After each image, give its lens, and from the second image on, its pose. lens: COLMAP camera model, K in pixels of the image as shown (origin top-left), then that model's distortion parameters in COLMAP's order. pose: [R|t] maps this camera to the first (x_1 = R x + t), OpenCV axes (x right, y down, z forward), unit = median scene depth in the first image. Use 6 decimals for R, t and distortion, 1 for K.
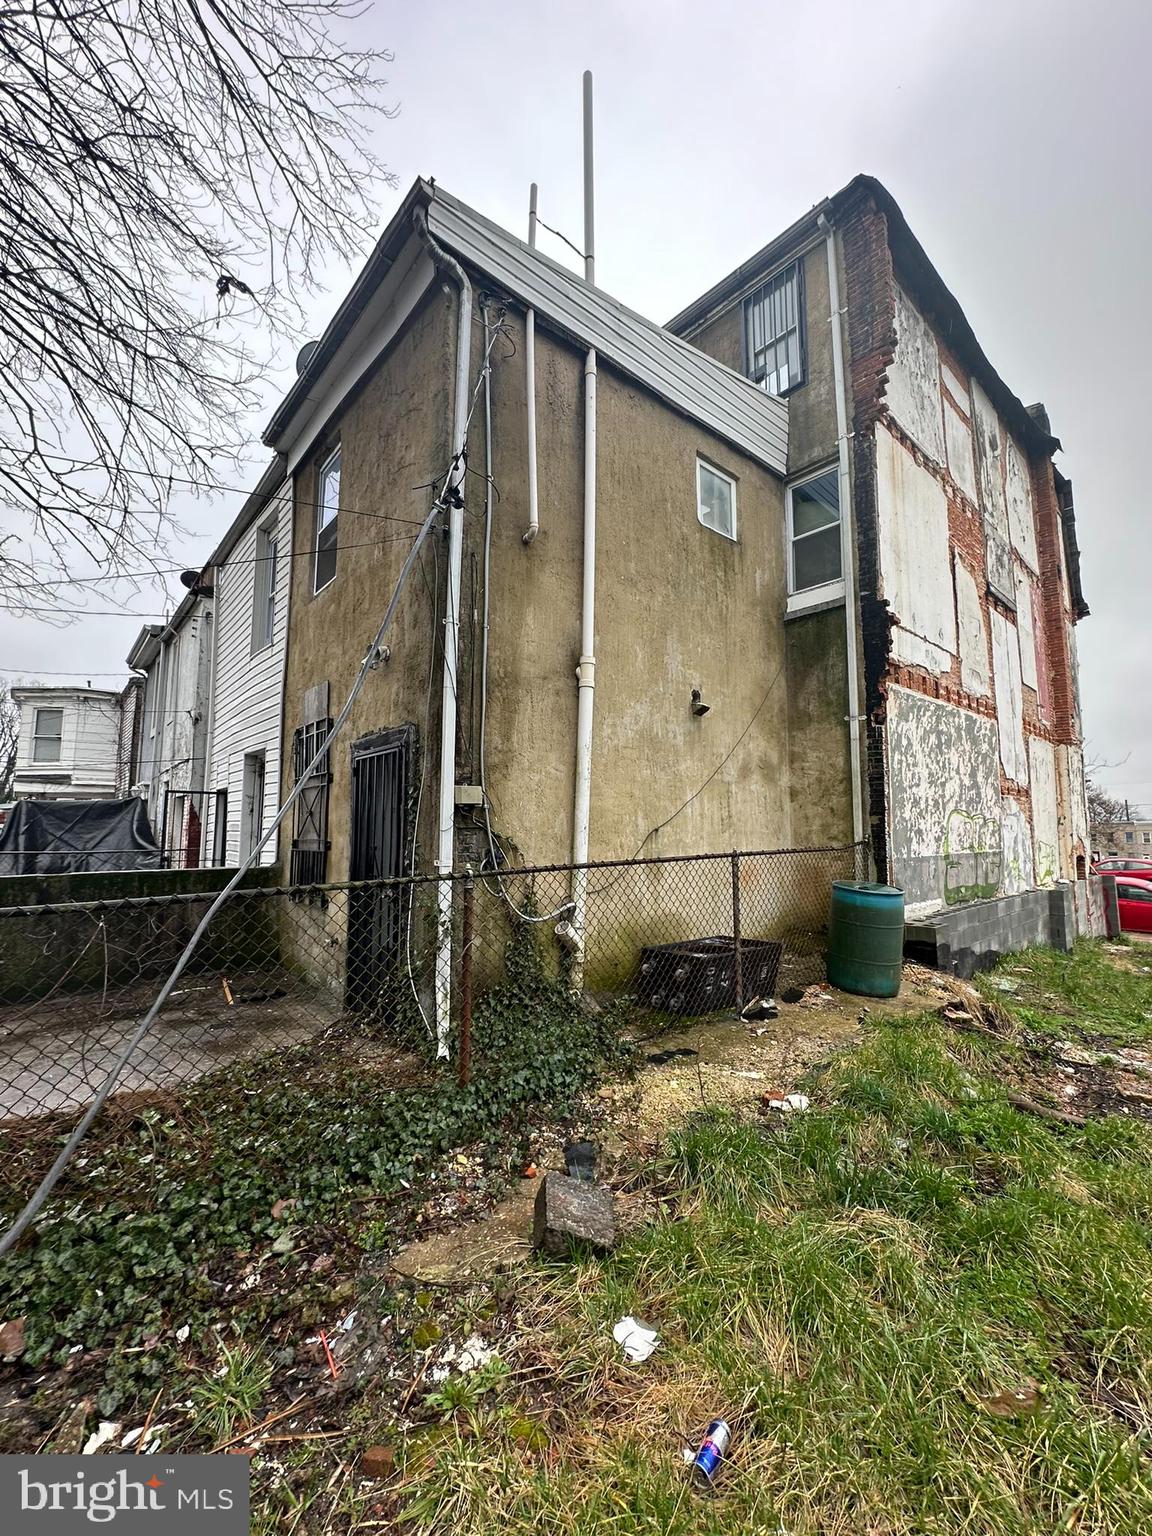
lens RADIAL K [[613.2, 0, 576.0], [0, 613.2, 768.0], [0, 0, 1]] dist [0.000988, -0.000061]
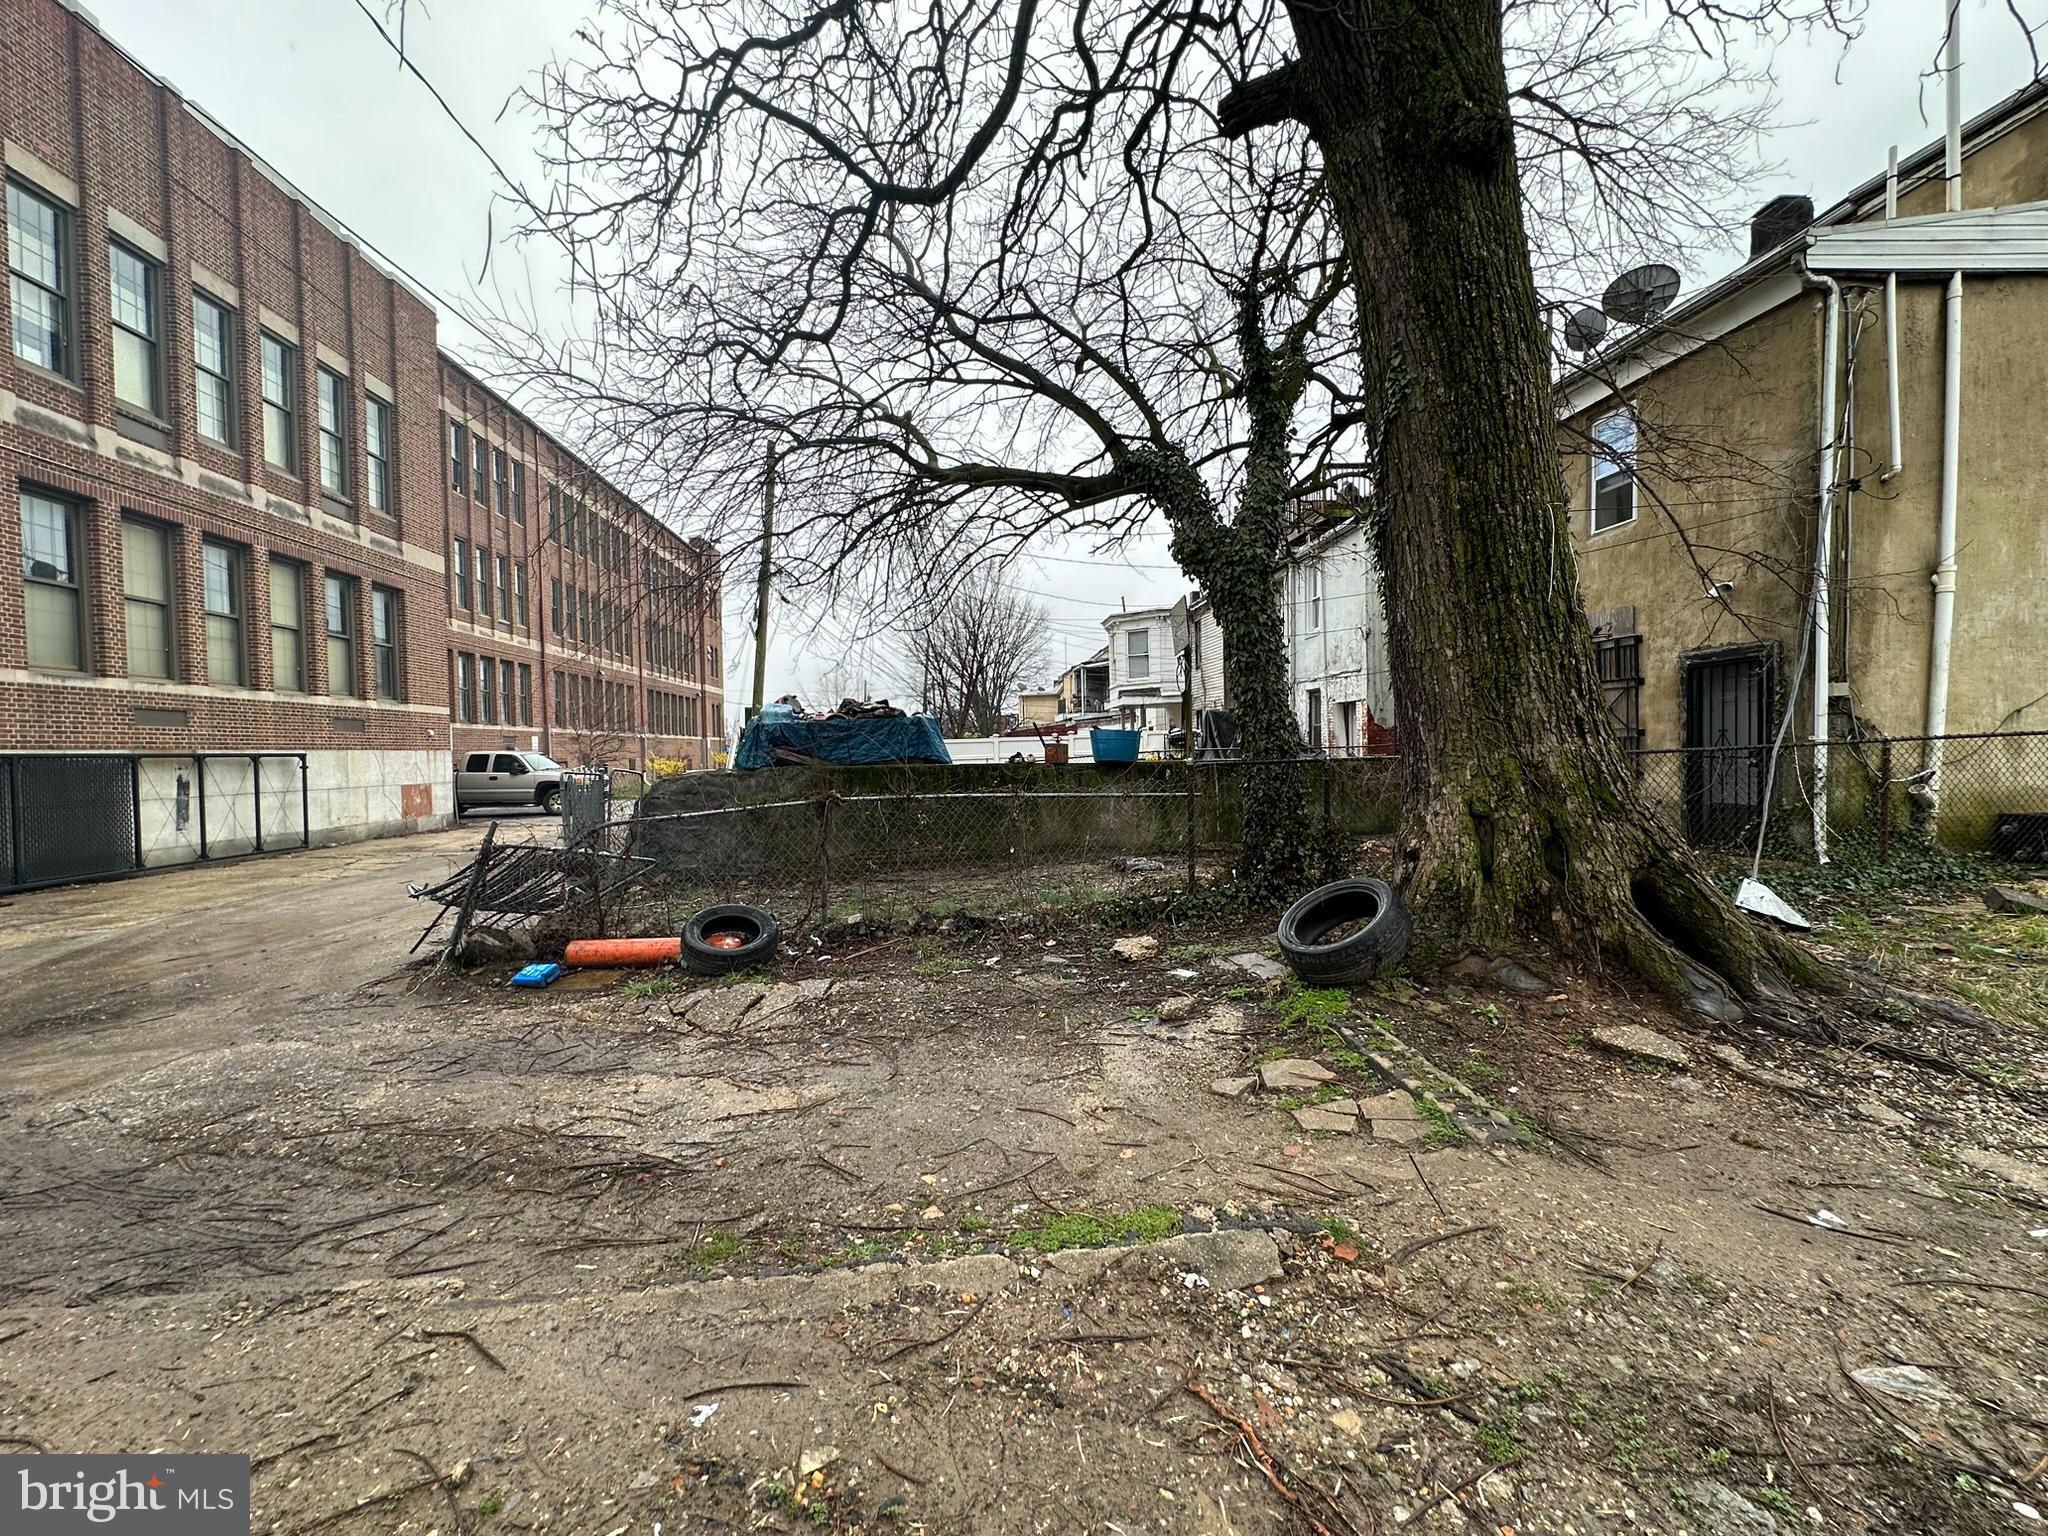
lens RADIAL K [[817.6, 0, 1022.2], [0, 817.6, 771.8], [0, 0, 1]] dist [0.000988, -0.000061]
pose [[0.798937, 0.002858, -0.601408, -0.465067], [0.084634, 0.989503, 0.117133, -0.126625], [0.595430, -0.144482, 0.790309, -1.388945]]
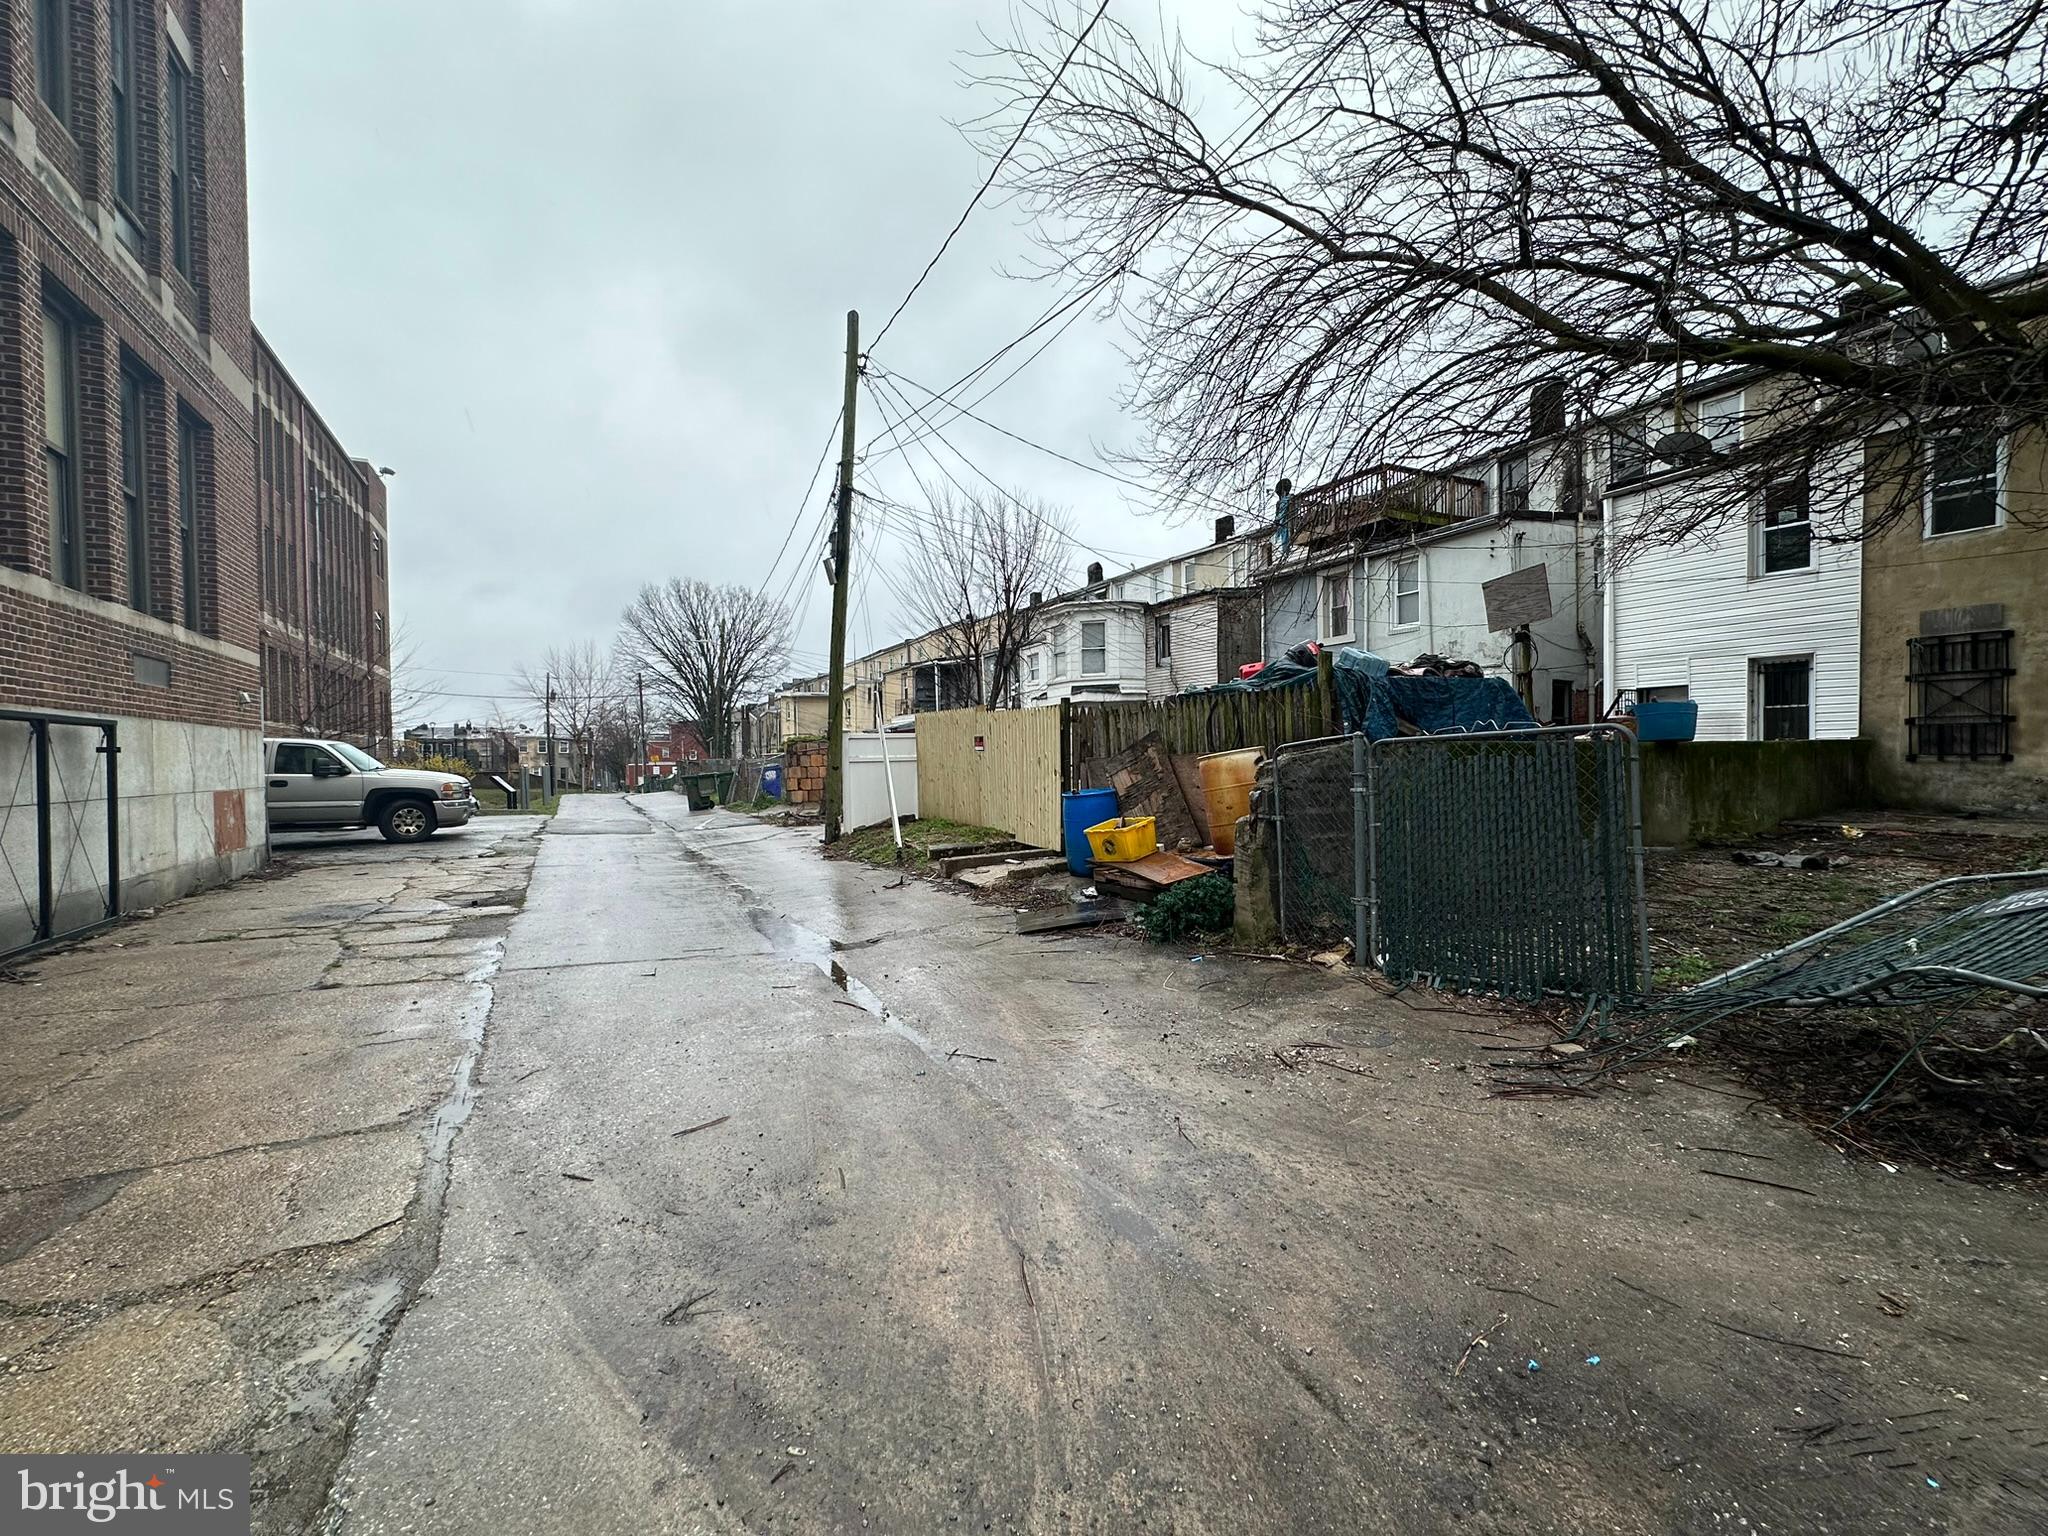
lens RADIAL K [[817.6, 0, 1022.2], [0, 817.6, 771.8], [0, 0, 1]] dist [0.000988, -0.000061]
pose [[0.976048, -0.008593, -0.217387, -2.602350], [0.037070, 0.991176, 0.127262, -0.096067], [0.214375, -0.132272, 0.967754, -1.616387]]
